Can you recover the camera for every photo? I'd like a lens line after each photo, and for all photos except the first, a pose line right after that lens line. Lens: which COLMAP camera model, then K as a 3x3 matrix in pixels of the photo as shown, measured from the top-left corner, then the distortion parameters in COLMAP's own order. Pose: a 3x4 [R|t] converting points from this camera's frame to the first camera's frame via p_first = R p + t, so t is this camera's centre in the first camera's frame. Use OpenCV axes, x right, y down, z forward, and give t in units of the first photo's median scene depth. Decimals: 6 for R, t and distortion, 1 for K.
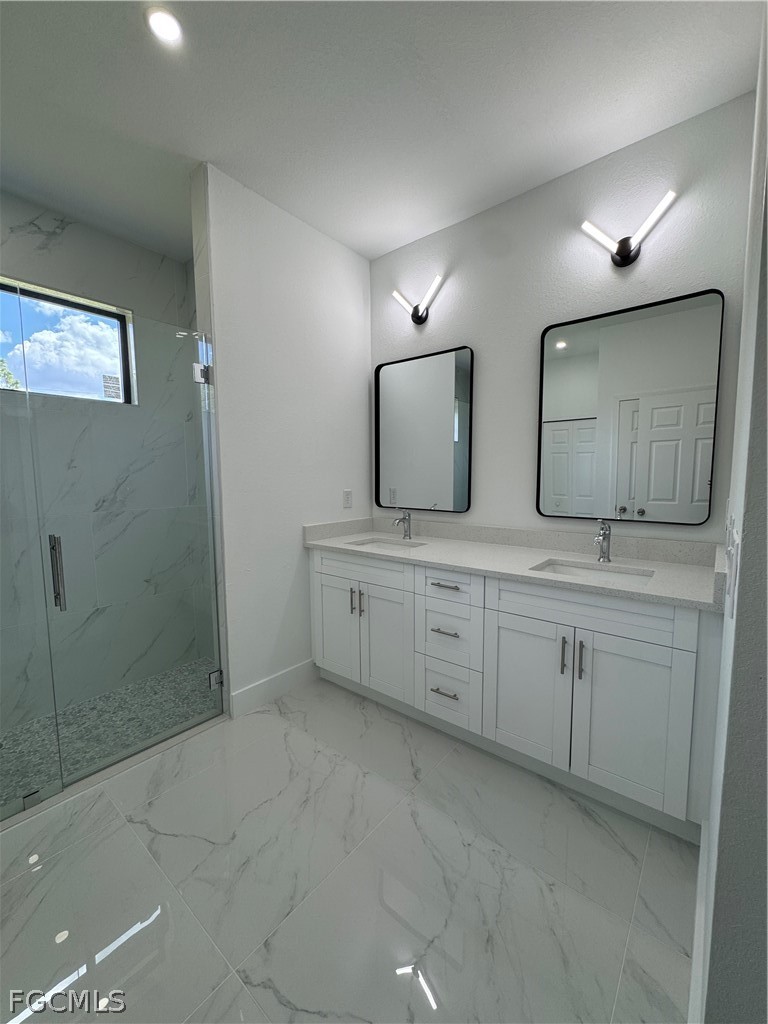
lens RADIAL K [[411.9, 0, 384.0], [0, 411.9, 512.0], [0, 0, 1]] dist [-0.005943, 0.000939]
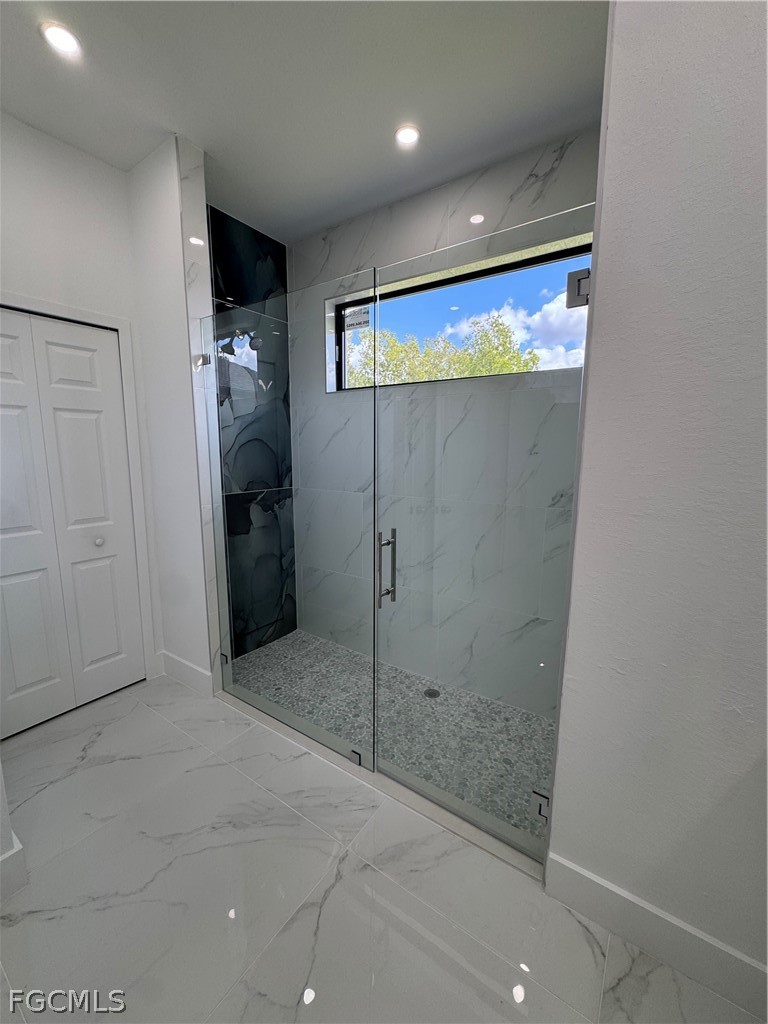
lens RADIAL K [[411.9, 0, 384.0], [0, 411.9, 512.0], [0, 0, 1]] dist [-0.005943, 0.000939]
pose [[0.082667, 0.163120, -0.983137, 0.107926], [-0.096123, 0.983219, 0.155052, -0.105389], [0.991931, 0.081685, 0.096959, 0.703986]]
